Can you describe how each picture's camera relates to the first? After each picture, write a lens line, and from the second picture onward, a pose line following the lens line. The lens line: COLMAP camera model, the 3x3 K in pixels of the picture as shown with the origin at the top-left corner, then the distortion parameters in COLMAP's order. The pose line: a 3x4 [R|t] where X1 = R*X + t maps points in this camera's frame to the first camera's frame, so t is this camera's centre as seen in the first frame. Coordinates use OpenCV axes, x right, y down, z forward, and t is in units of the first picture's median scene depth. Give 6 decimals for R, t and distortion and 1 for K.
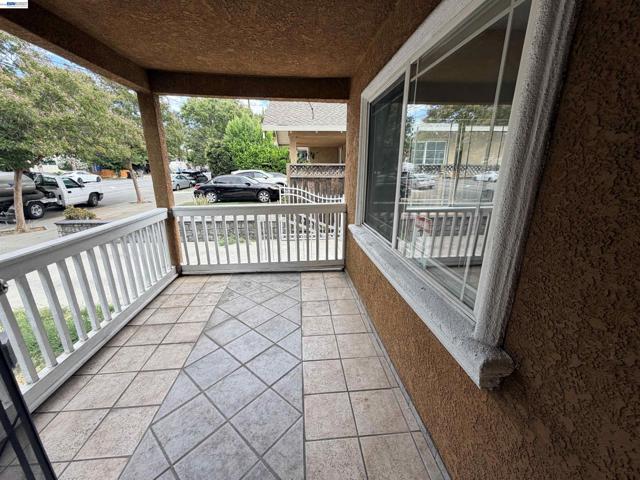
lens RADIAL K [[257.0, 0, 319.3], [0, 257.0, 240.0], [0, 0, 1]] dist [-0.005834, 0.001064]
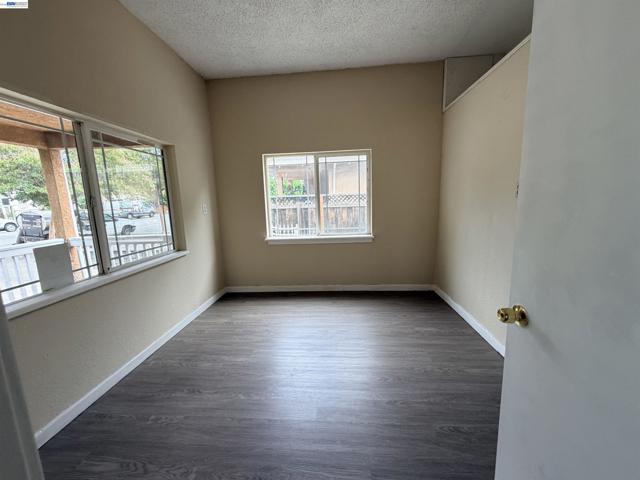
lens RADIAL K [[257.0, 0, 326.4], [0, 257.0, 235.1], [0, 0, 1]] dist [-0.005834, 0.001064]
pose [[0.984772, -0.005221, -0.173770, 0.691949], [-0.017351, 0.991606, -0.128124, -0.010067], [0.172980, 0.129188, 0.976416, 0.044025]]
